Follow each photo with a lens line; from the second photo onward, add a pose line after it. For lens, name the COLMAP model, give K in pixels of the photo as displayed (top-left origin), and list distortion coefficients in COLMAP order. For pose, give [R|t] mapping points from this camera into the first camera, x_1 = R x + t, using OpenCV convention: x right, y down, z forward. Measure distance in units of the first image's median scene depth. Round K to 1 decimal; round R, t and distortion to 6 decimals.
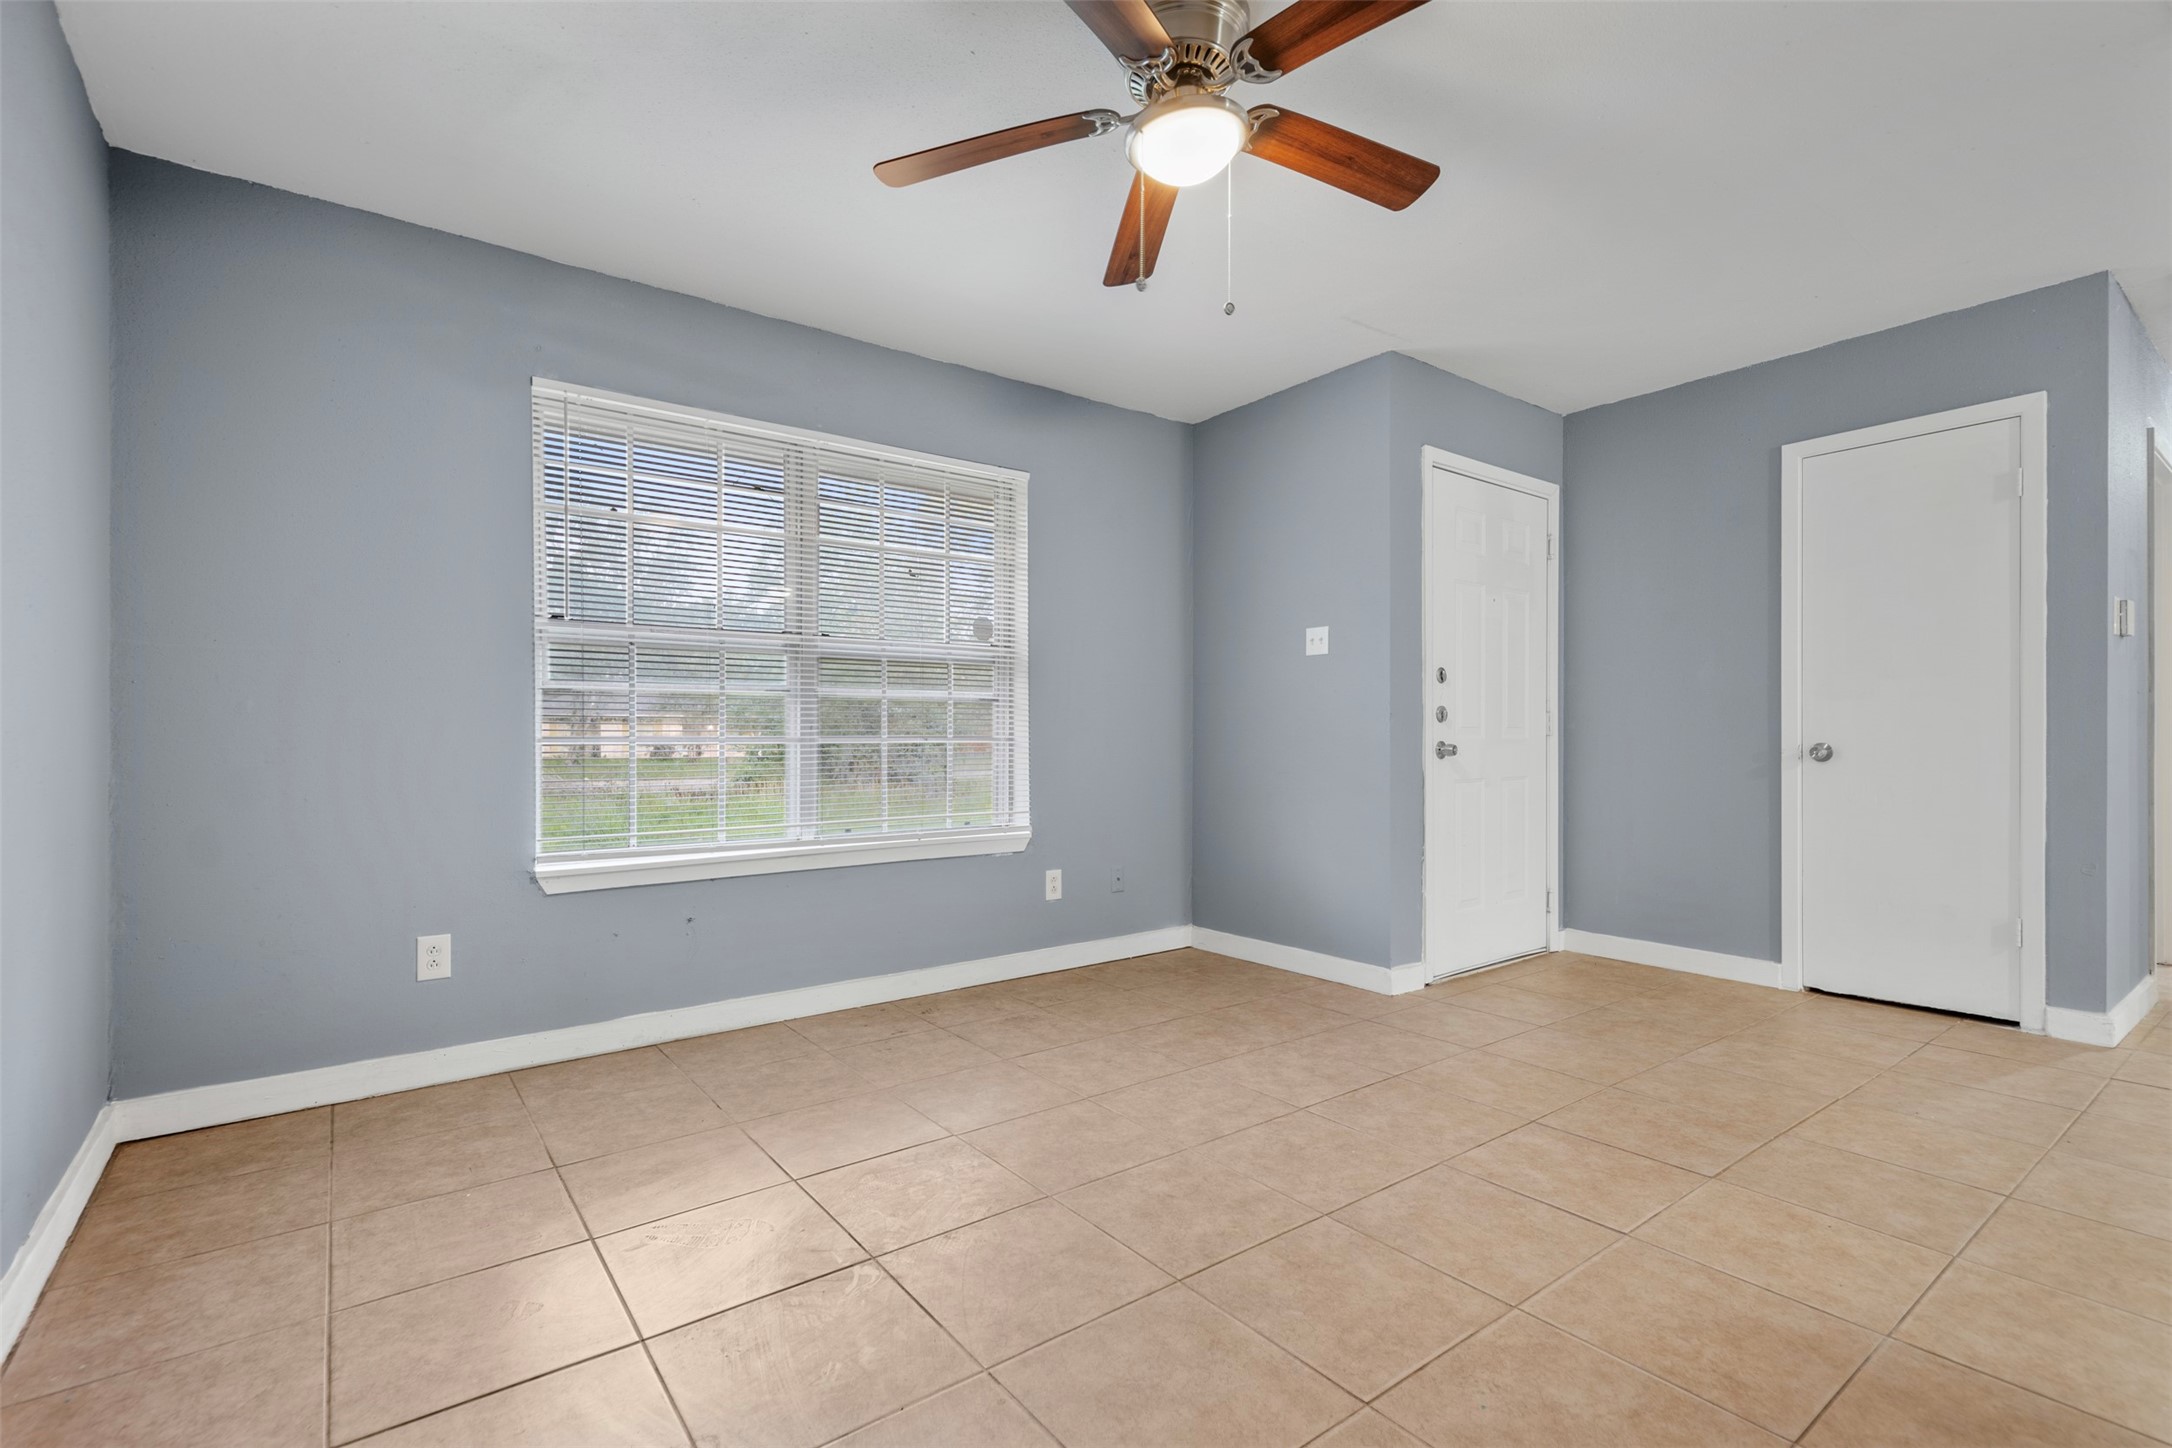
lens RADIAL K [[980.8, 0, 1086.0], [0, 980.8, 724.0], [0, 0, 1]] dist [0.015462, -0.007596]
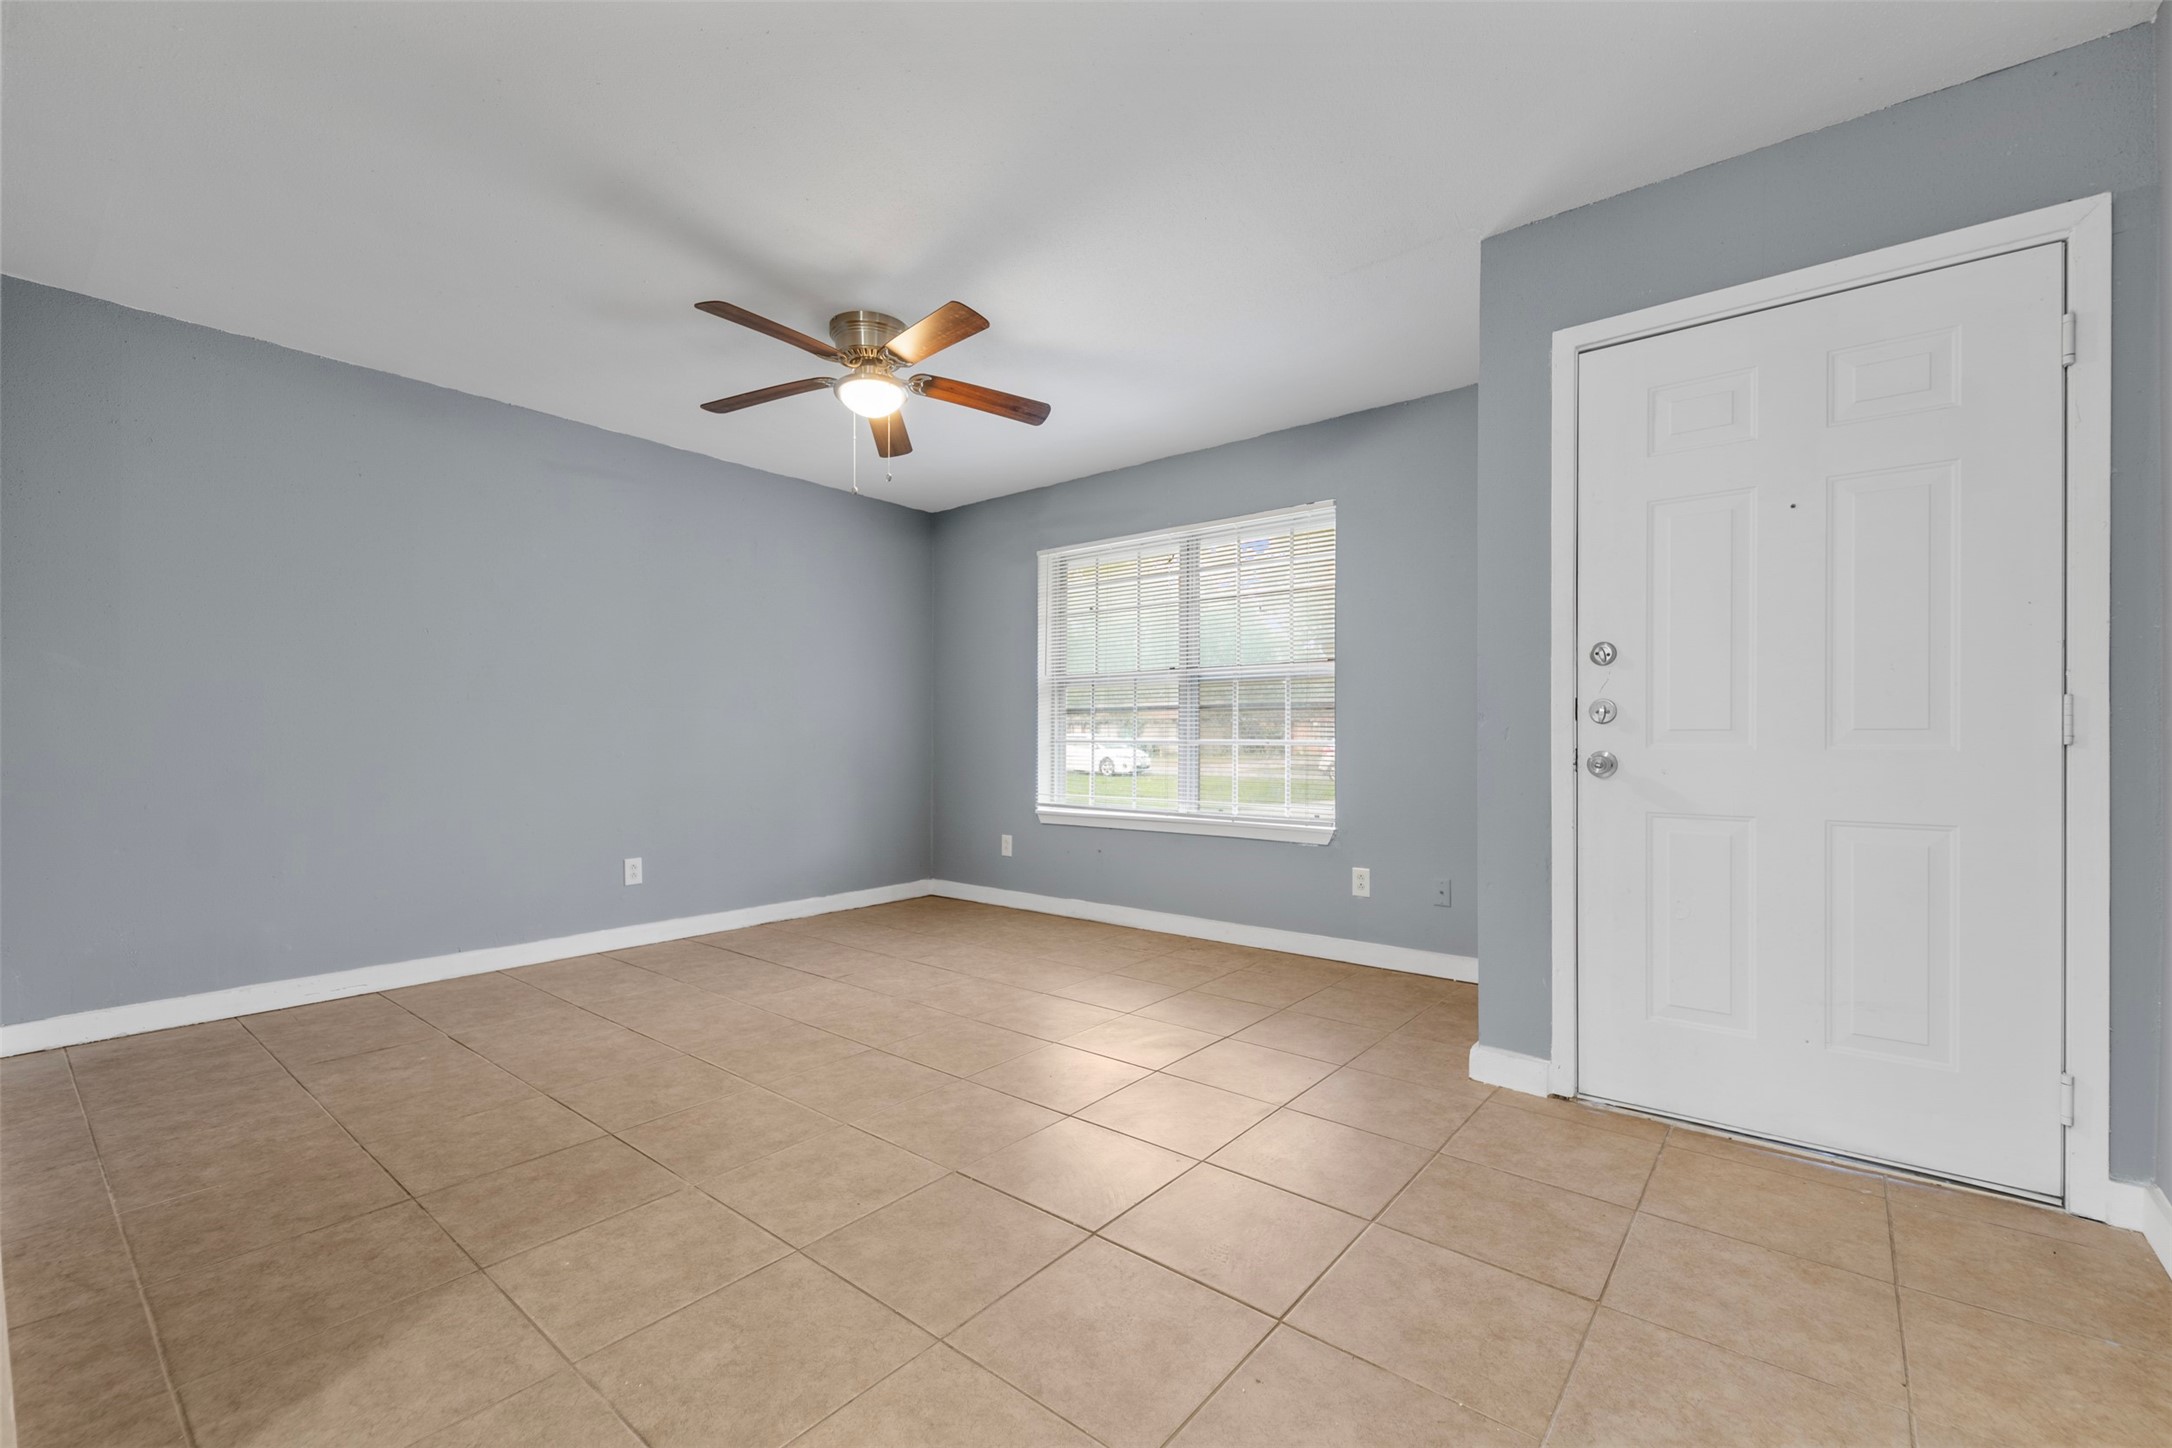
lens RADIAL K [[918.8, 0, 1086.0], [0, 918.8, 724.0], [0, 0, 1]] dist [0.012757, -0.000496]
pose [[0.230725, -0.012386, -0.972940, 1.105907], [0.012513, 0.999874, -0.009761, 0.000590], [0.972938, -0.009922, 0.230851, 0.627087]]
